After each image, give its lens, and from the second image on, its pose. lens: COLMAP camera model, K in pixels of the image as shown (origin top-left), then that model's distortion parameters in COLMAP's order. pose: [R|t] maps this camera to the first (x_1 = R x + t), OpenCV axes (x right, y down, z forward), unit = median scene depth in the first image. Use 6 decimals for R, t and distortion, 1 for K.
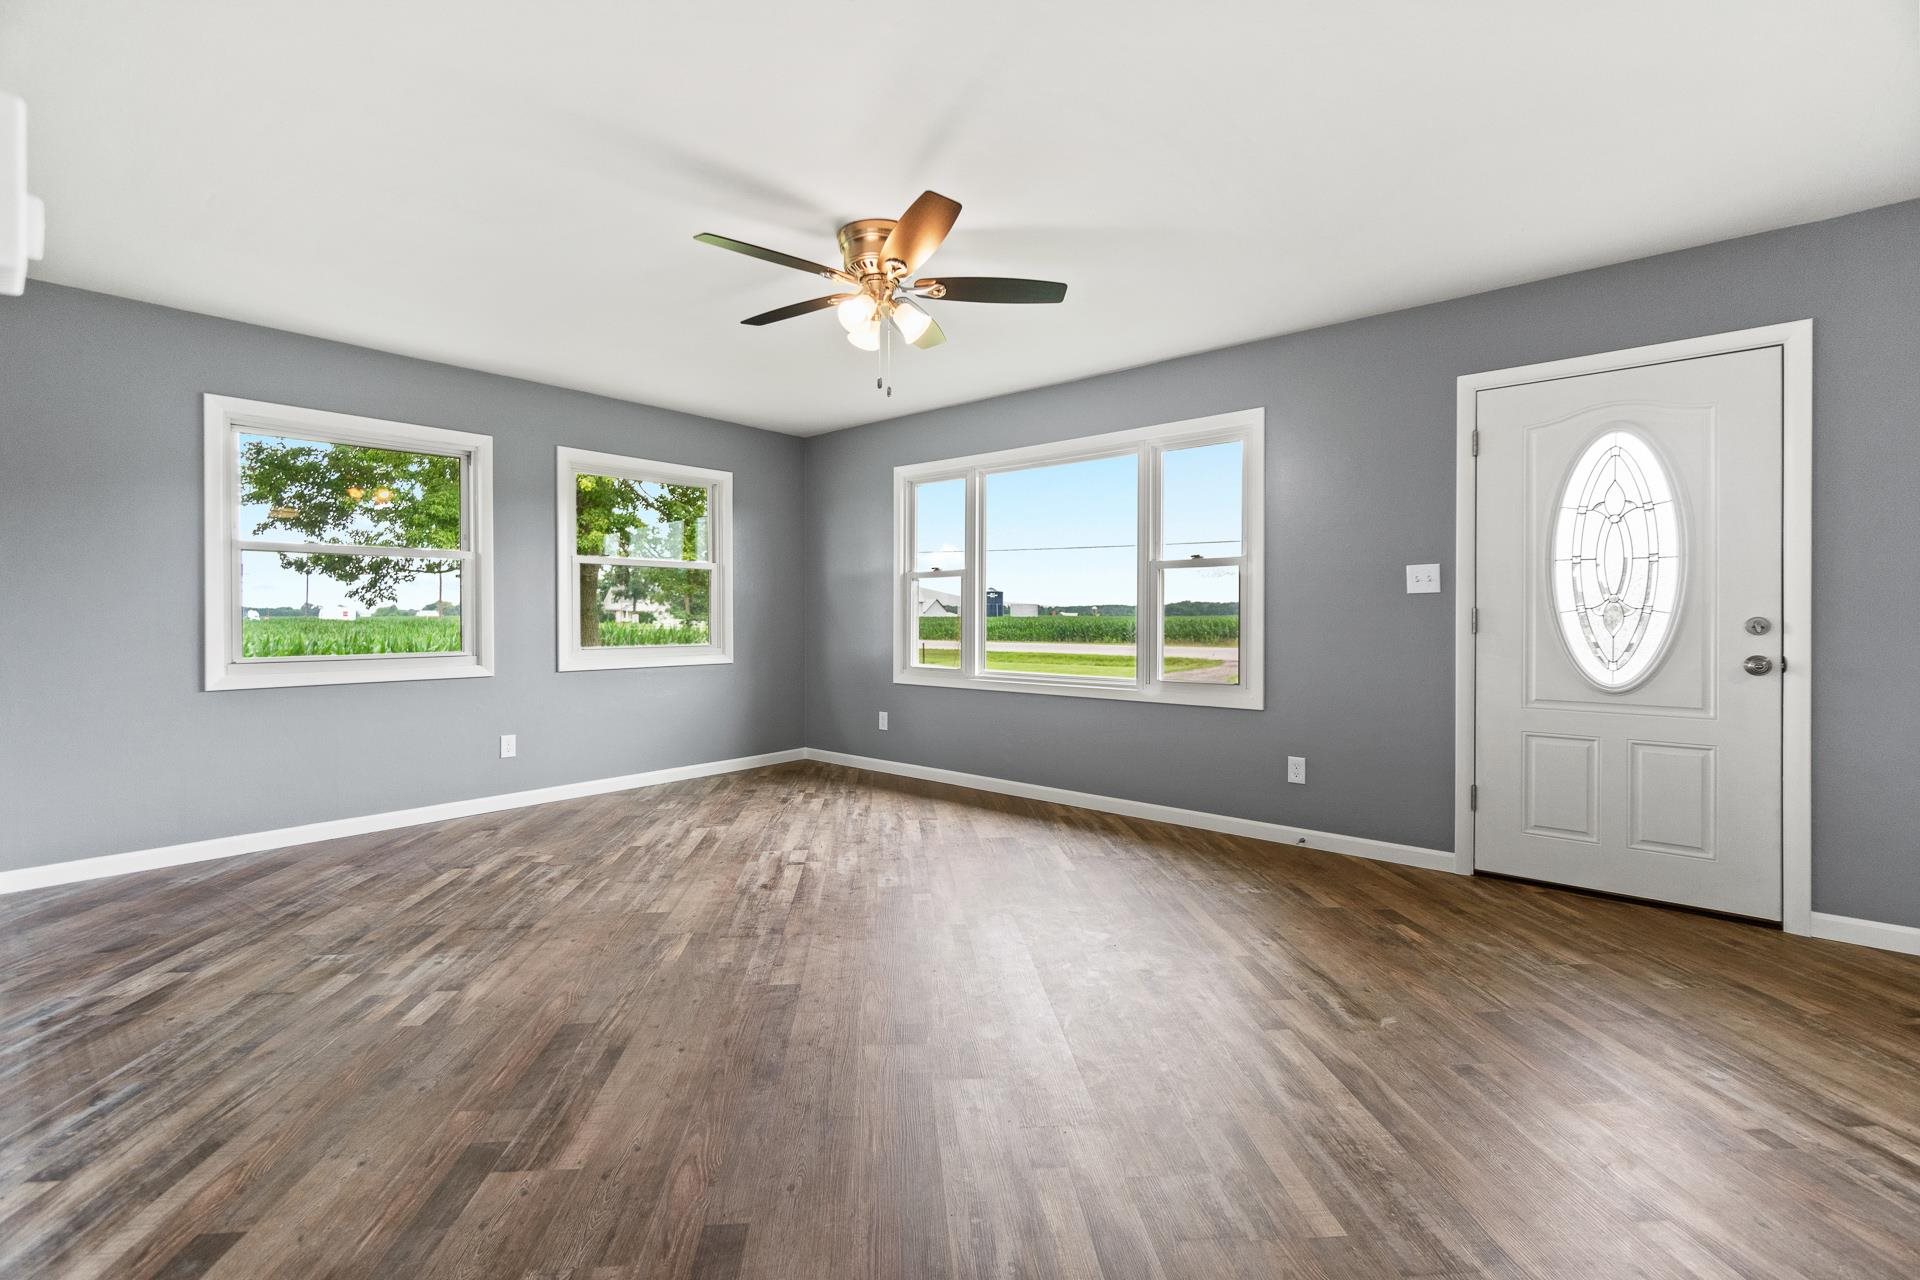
lens RADIAL K [[828.7, 0, 948.5], [0, 828.7, 609.4], [0, 0, 1]] dist [-0.002752, 0.001572]
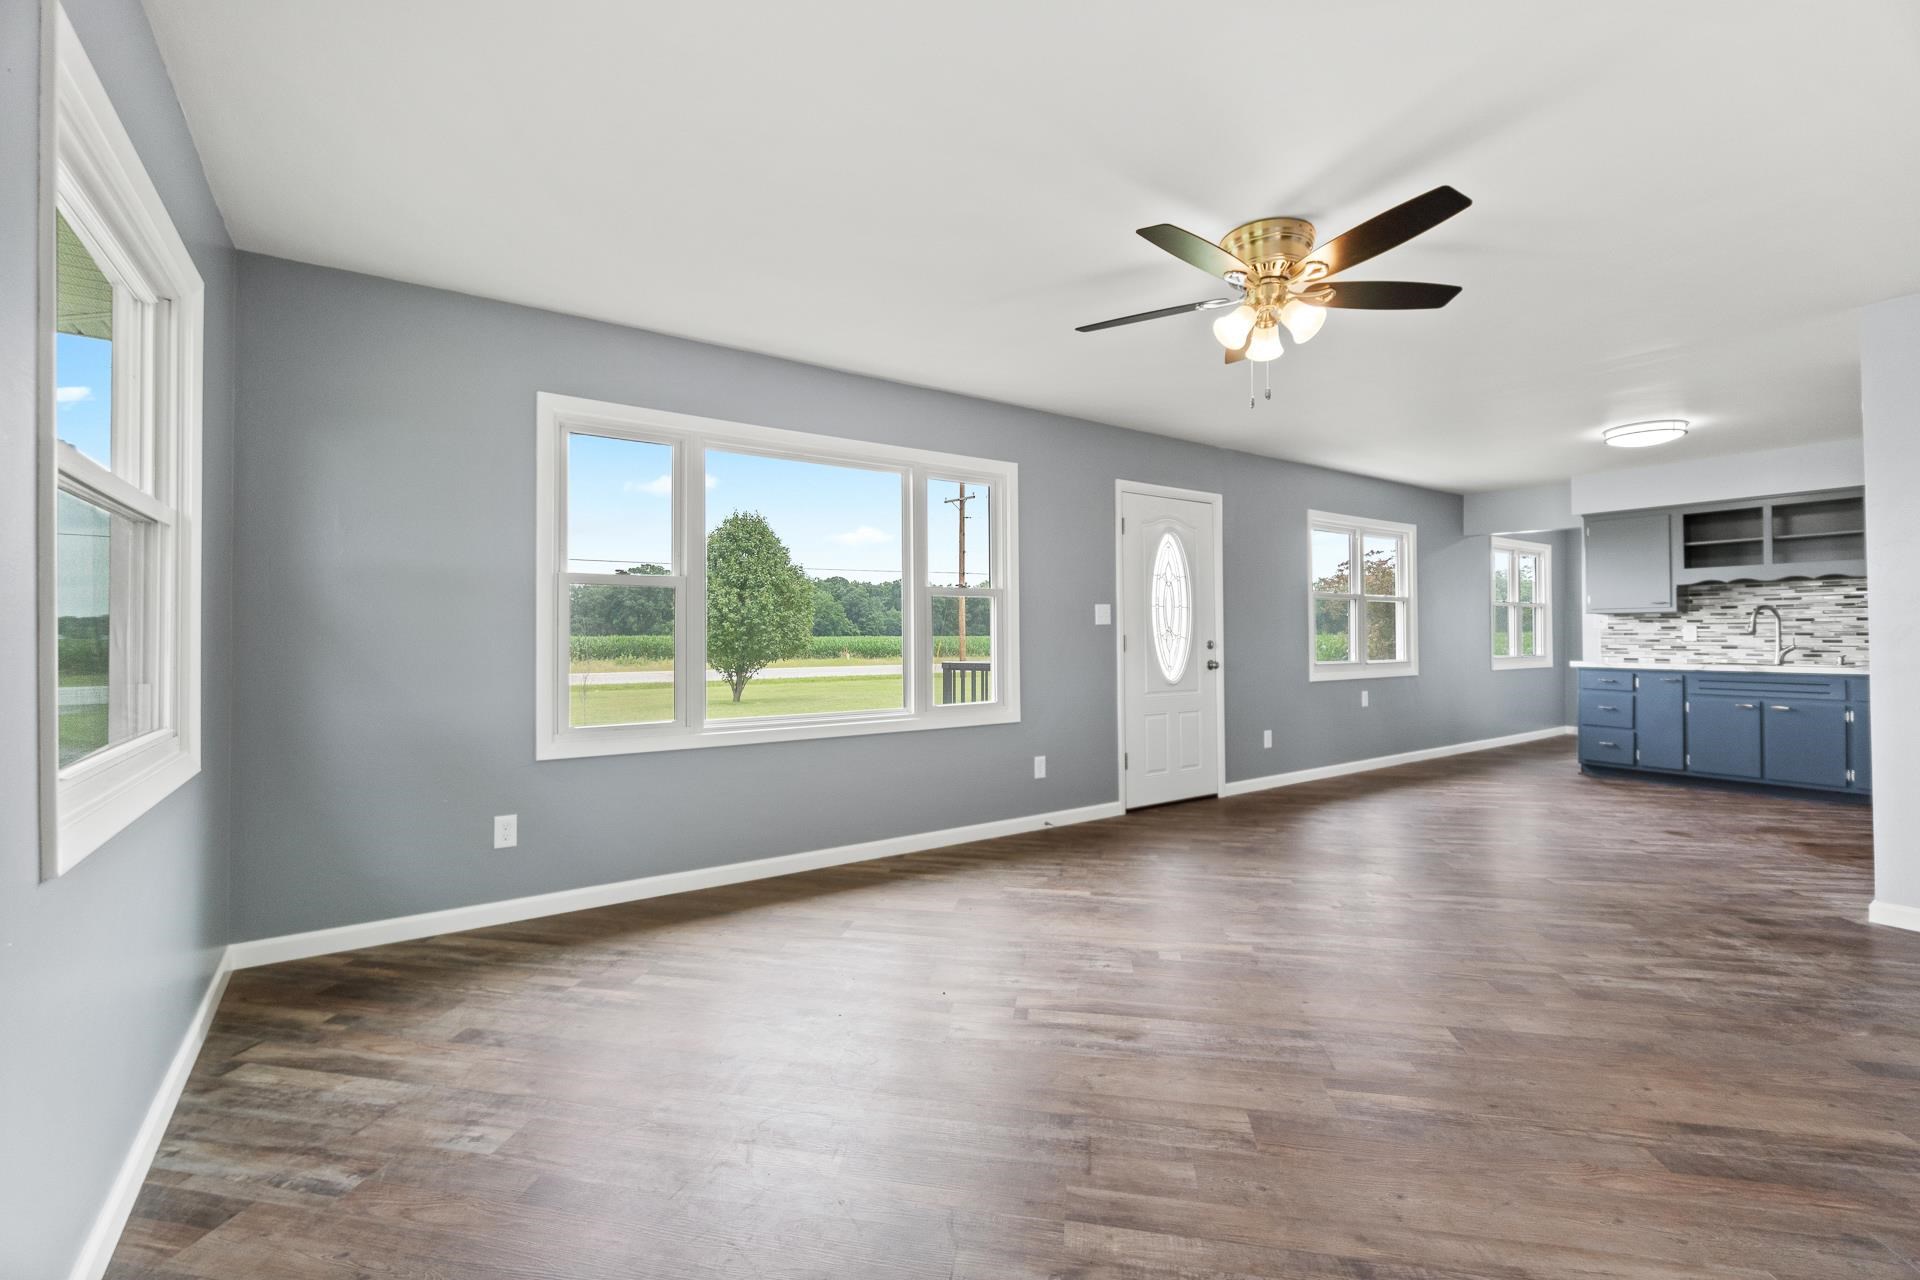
lens RADIAL K [[828.7, 0, 927.6], [0, 828.7, 621.8], [0, 0, 1]] dist [-0.002752, 0.001572]
pose [[0.262886, 0.013428, 0.964733, -0.934776], [-0.004857, 0.999909, -0.012594, -0.004980], [-0.964815, -0.001375, 0.262927, 0.973537]]
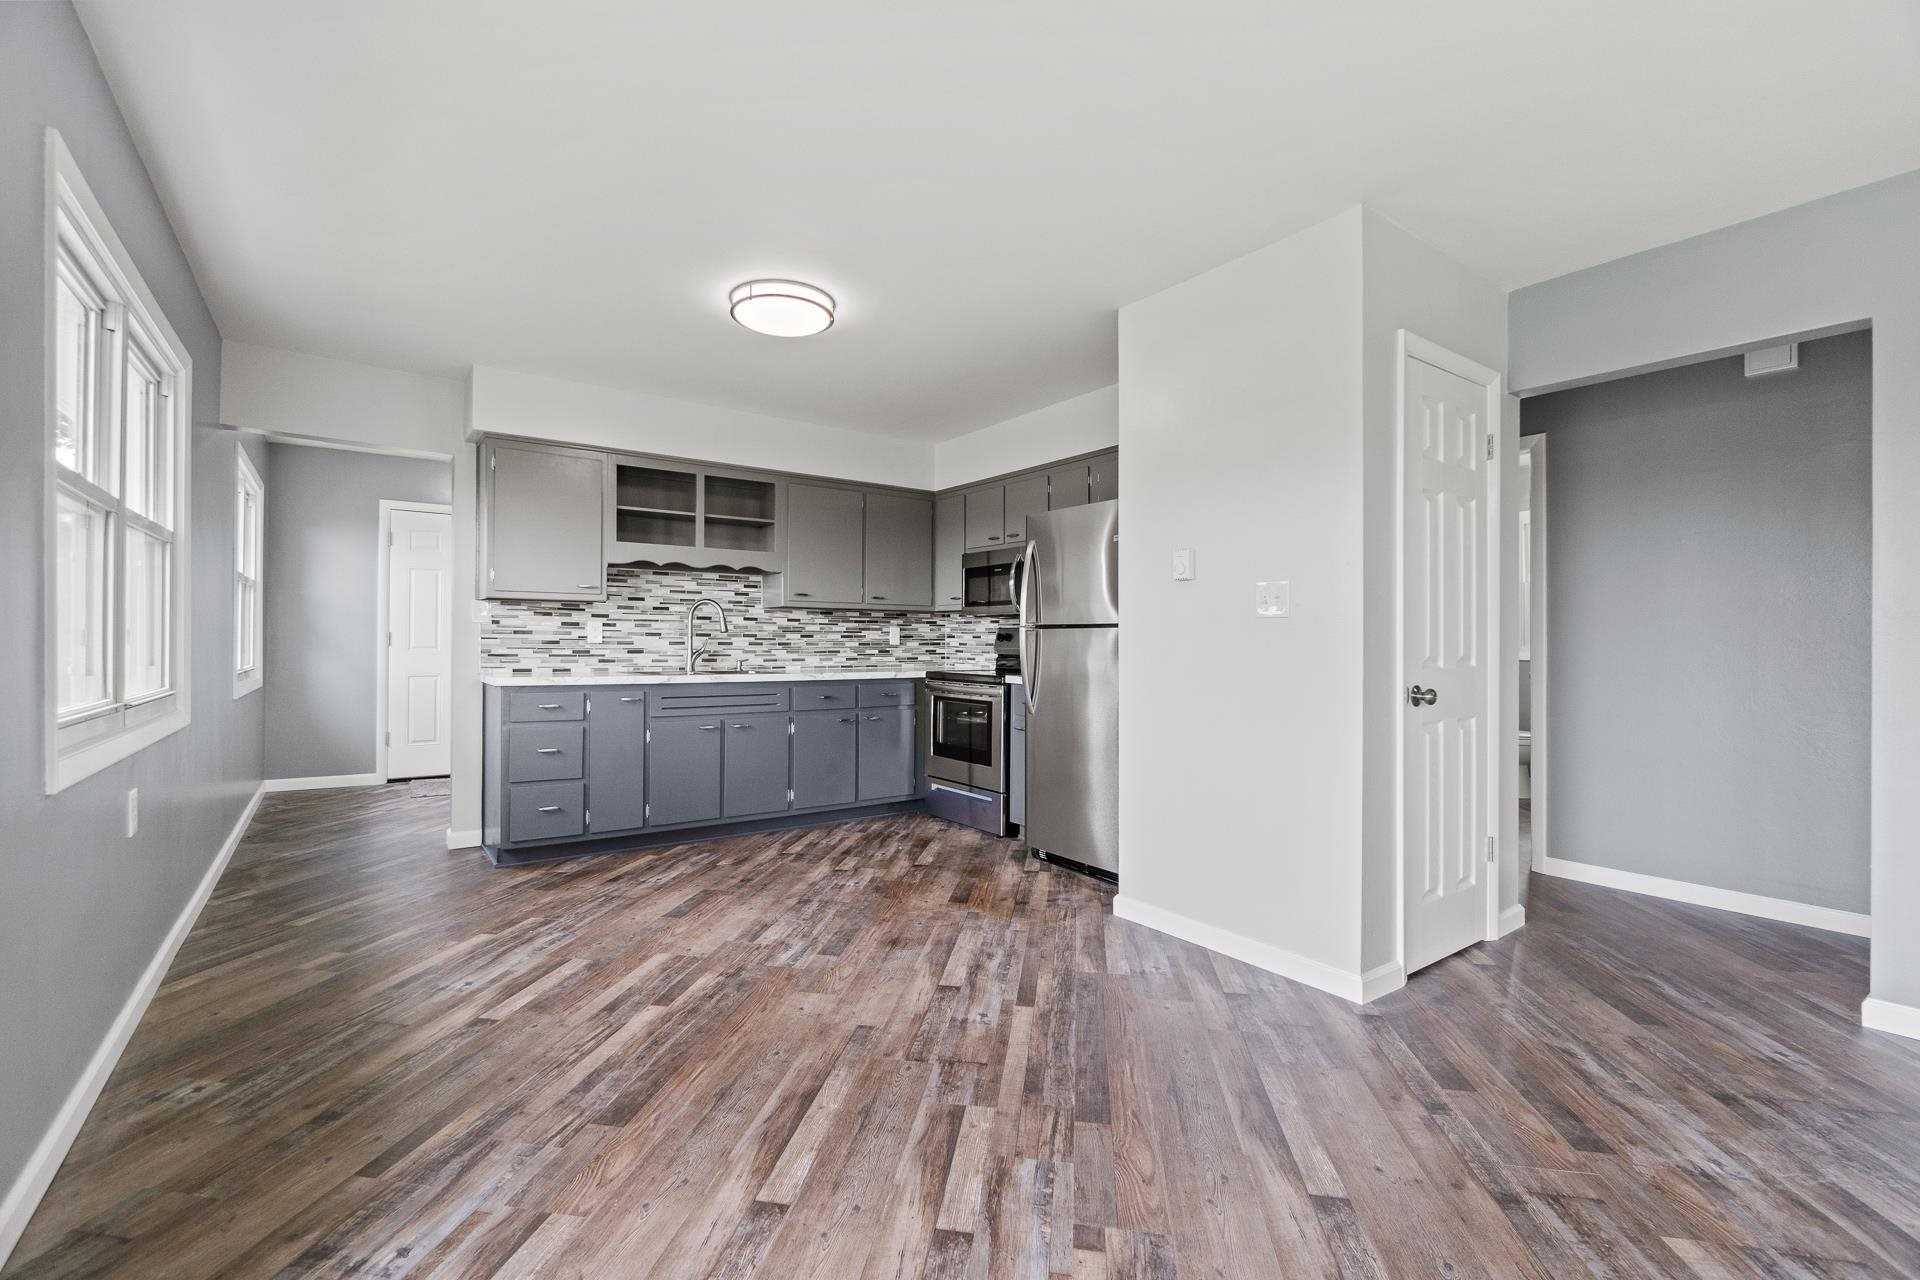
lens RADIAL K [[828.7, 0, 944.5], [0, 828.7, 645.2], [0, 0, 1]] dist [-0.002752, 0.001572]
pose [[-0.970848, -0.006628, 0.239602, 0.488581], [-0.008412, 0.999944, -0.006421, 0.014540], [-0.239546, -0.008250, -0.970850, 0.973438]]
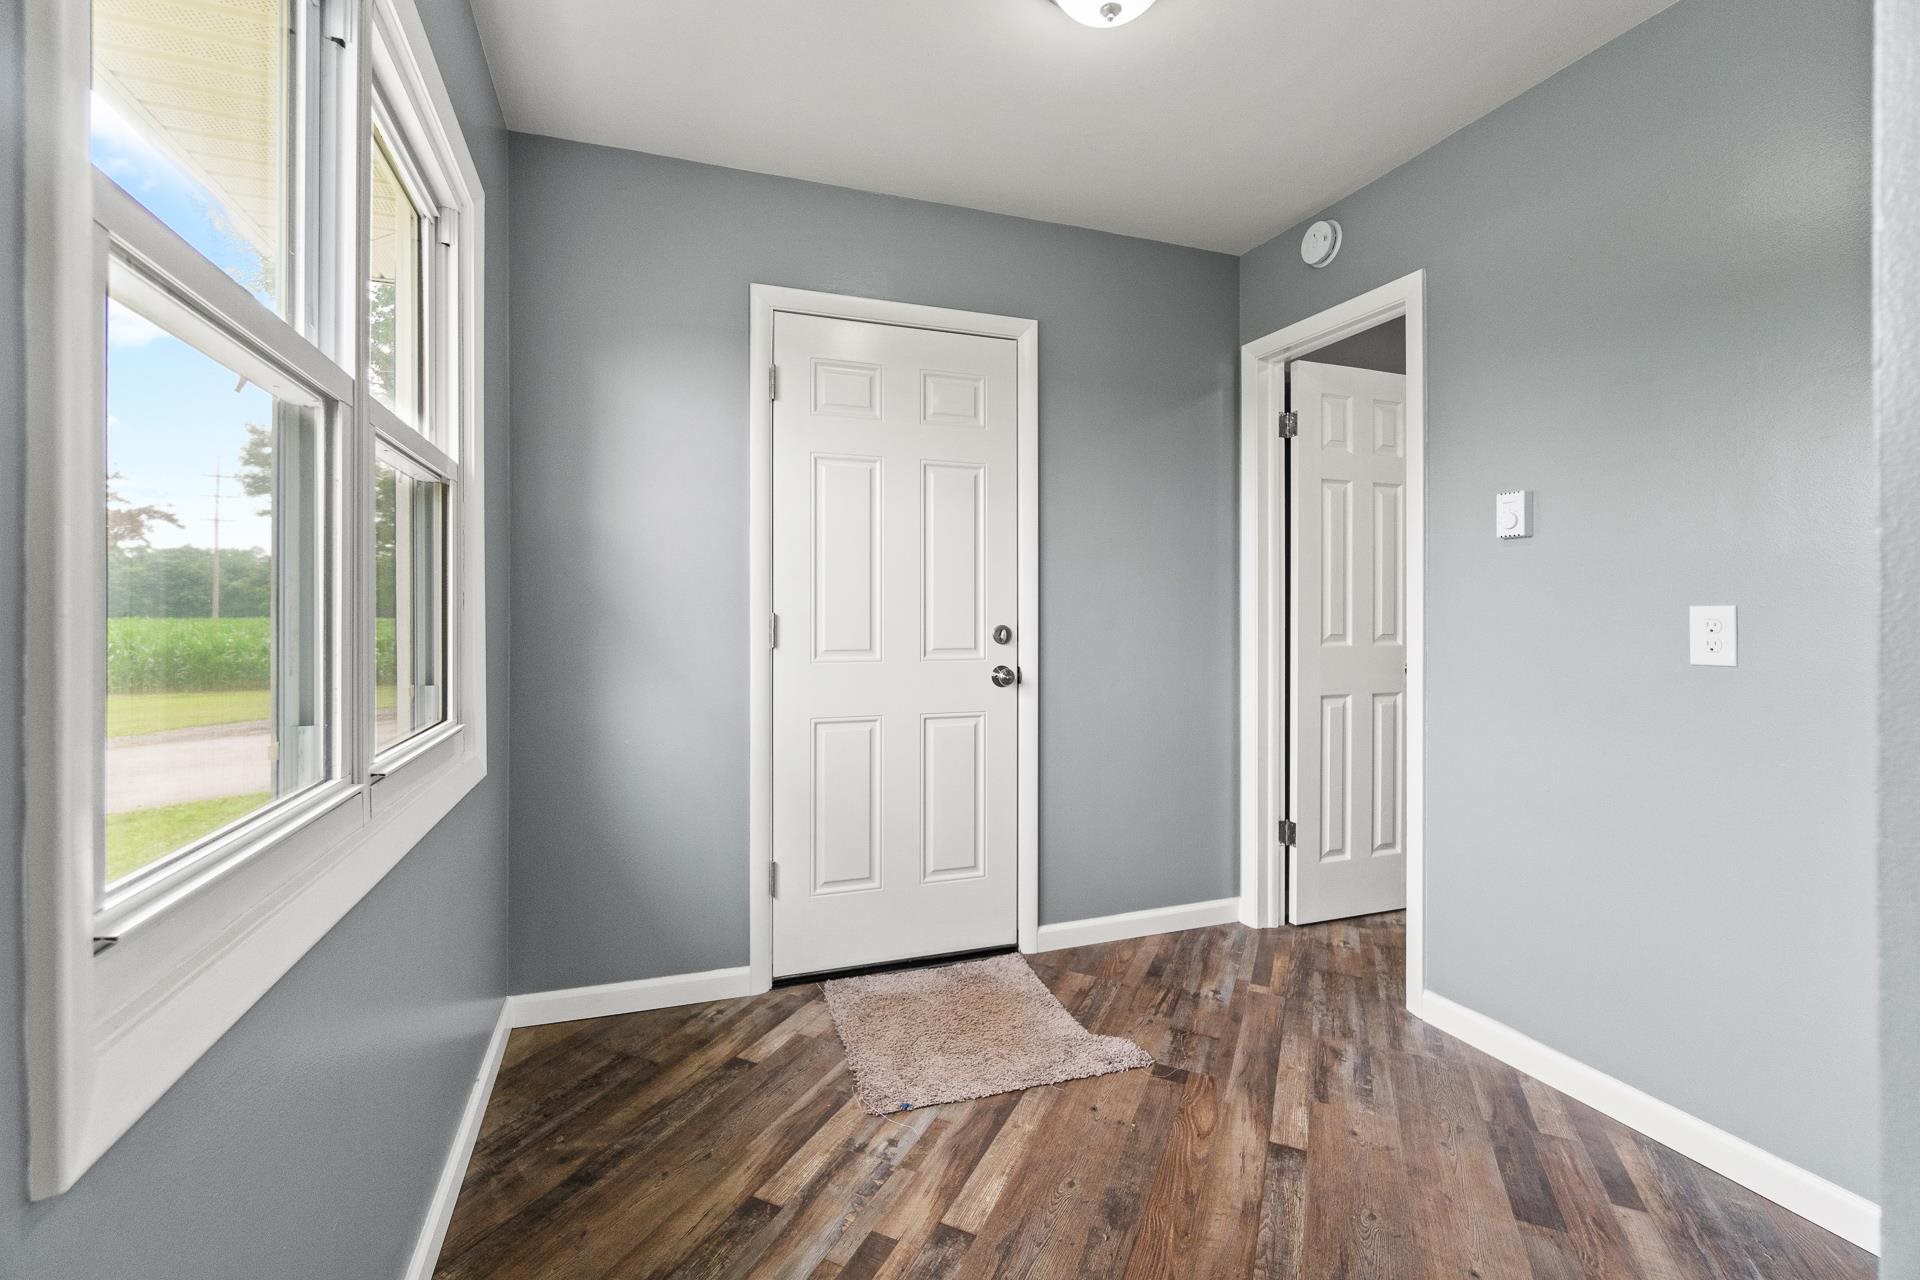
lens RADIAL K [[828.7, 0, 948.5], [0, 828.7, 637.3], [0, 0, 1]] dist [-0.002752, 0.001572]
pose [[-0.863735, -0.003977, 0.503930, 1.599644], [-0.002520, 0.999990, 0.003571, 0.001100], [-0.503939, 0.001814, -0.863737, 0.061413]]
